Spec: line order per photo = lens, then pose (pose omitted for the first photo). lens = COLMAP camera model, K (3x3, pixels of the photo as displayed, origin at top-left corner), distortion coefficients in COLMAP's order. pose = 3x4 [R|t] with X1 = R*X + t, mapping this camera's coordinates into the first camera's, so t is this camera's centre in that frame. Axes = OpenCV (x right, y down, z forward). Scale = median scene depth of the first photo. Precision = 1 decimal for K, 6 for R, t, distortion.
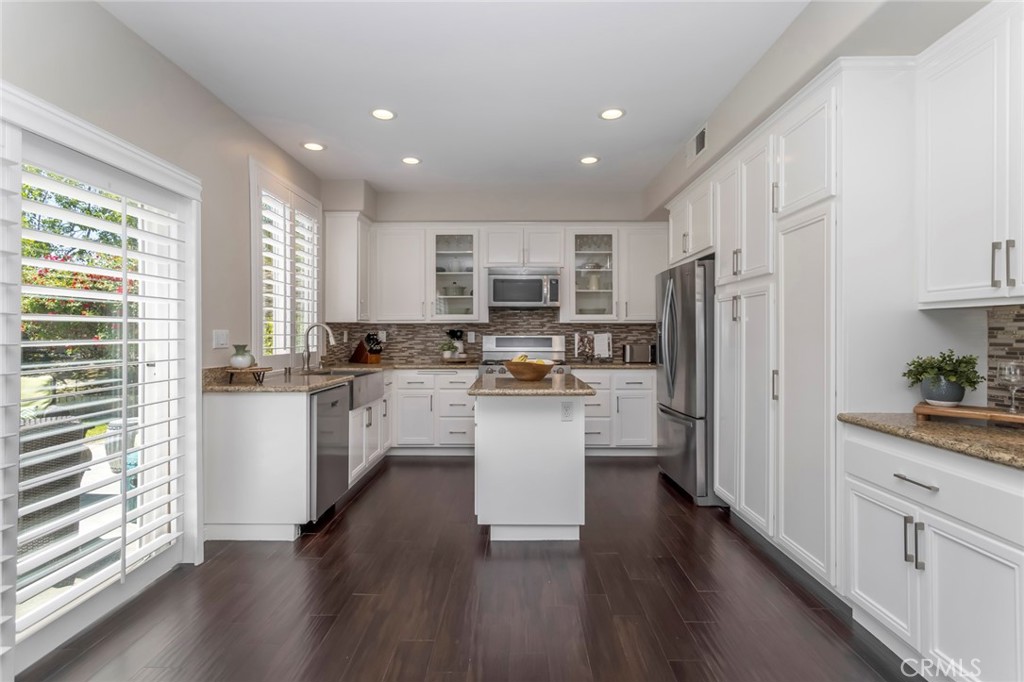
lens RADIAL K [[480.8, 0, 511.2], [0, 480.8, 335.2], [0, 0, 1]] dist [-0.001641, 0.000652]
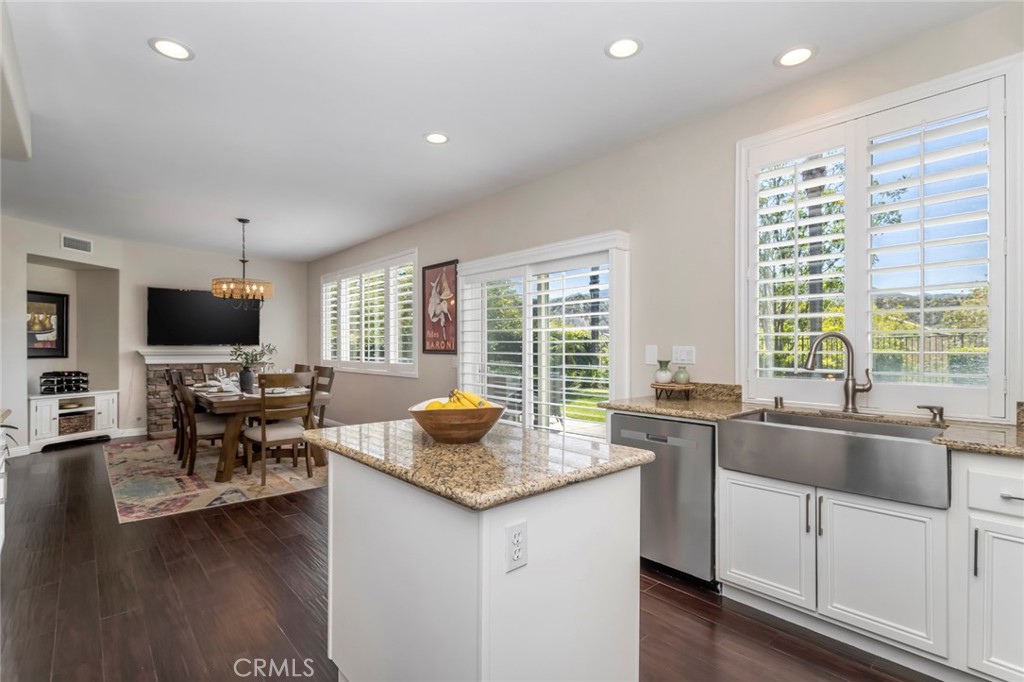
lens RADIAL K [[483.6, 0, 515.6], [0, 483.6, 346.7], [0, 0, 1]] dist [-0.002006, 0.000054]
pose [[-0.737447, -0.000166, -0.675405, 0.219575], [-0.001258, 0.999999, 0.001129, -0.006178], [0.675403, 0.001682, -0.737447, 0.902445]]
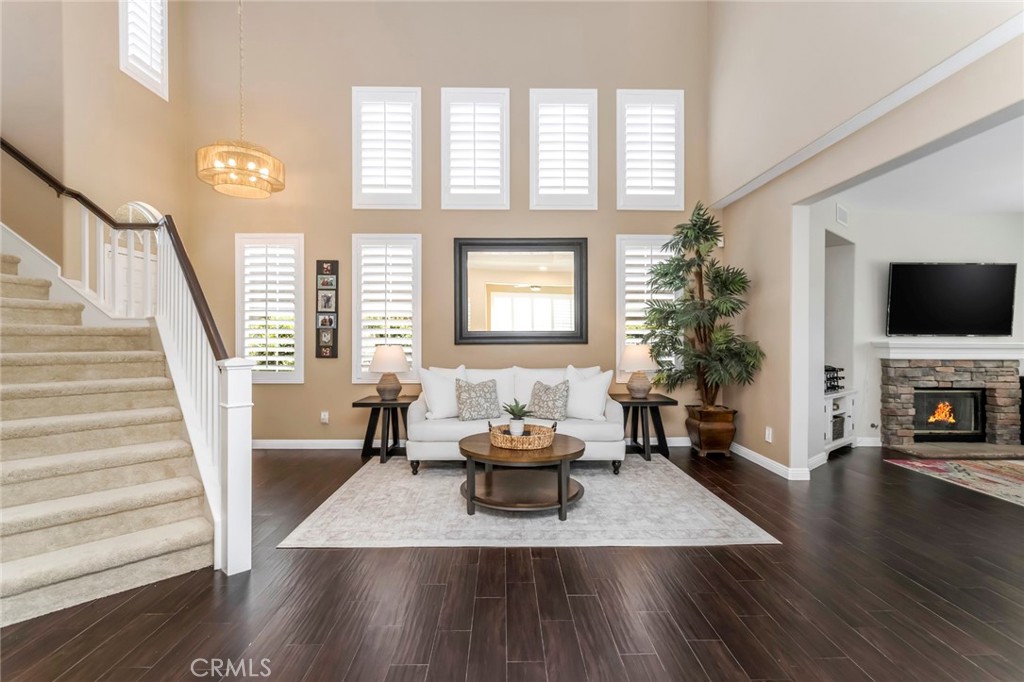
lens RADIAL K [[487.1, 0, 512.6], [0, 487.1, 337.5], [0, 0, 1]] dist [0.001154, 0.000556]
pose [[-0.999466, -0.005439, -0.032208, 0.941034], [-0.005740, 0.999941, 0.009257, -0.008296], [0.032156, 0.009436, -0.999438, 0.278683]]
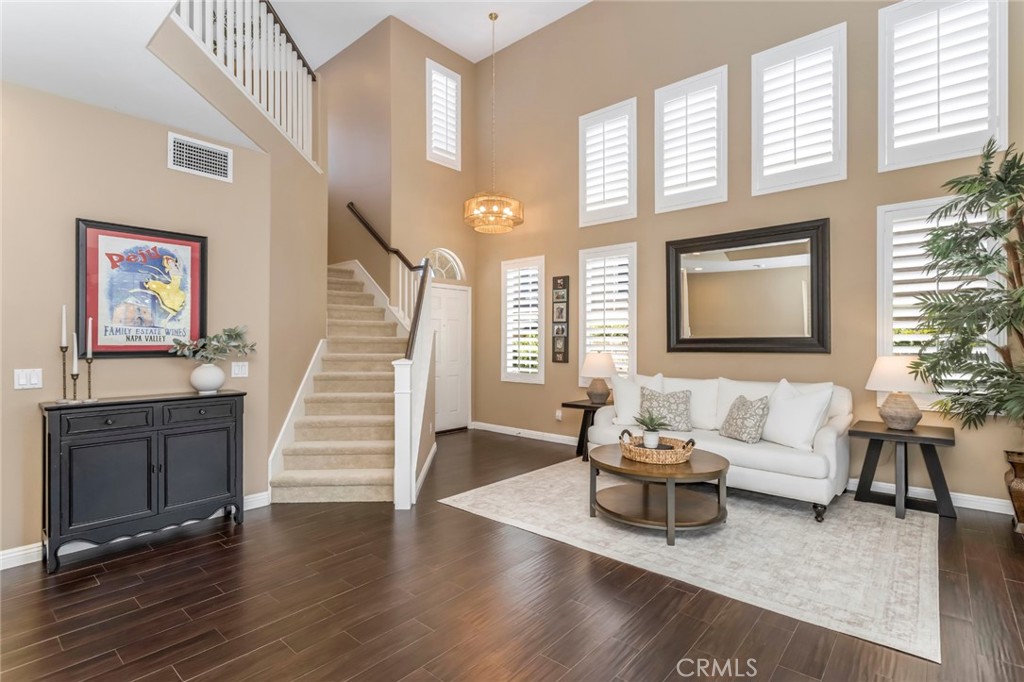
lens RADIAL K [[499.8, 0, 512.0], [0, 499.8, 341.0], [0, 0, 1]] dist [-0.001480, 0.000657]
pose [[-0.758670, -0.002574, 0.651470, 0.597965], [0.000375, 0.999990, 0.004387, -0.010403], [-0.651475, 0.003573, -0.758662, 0.219331]]
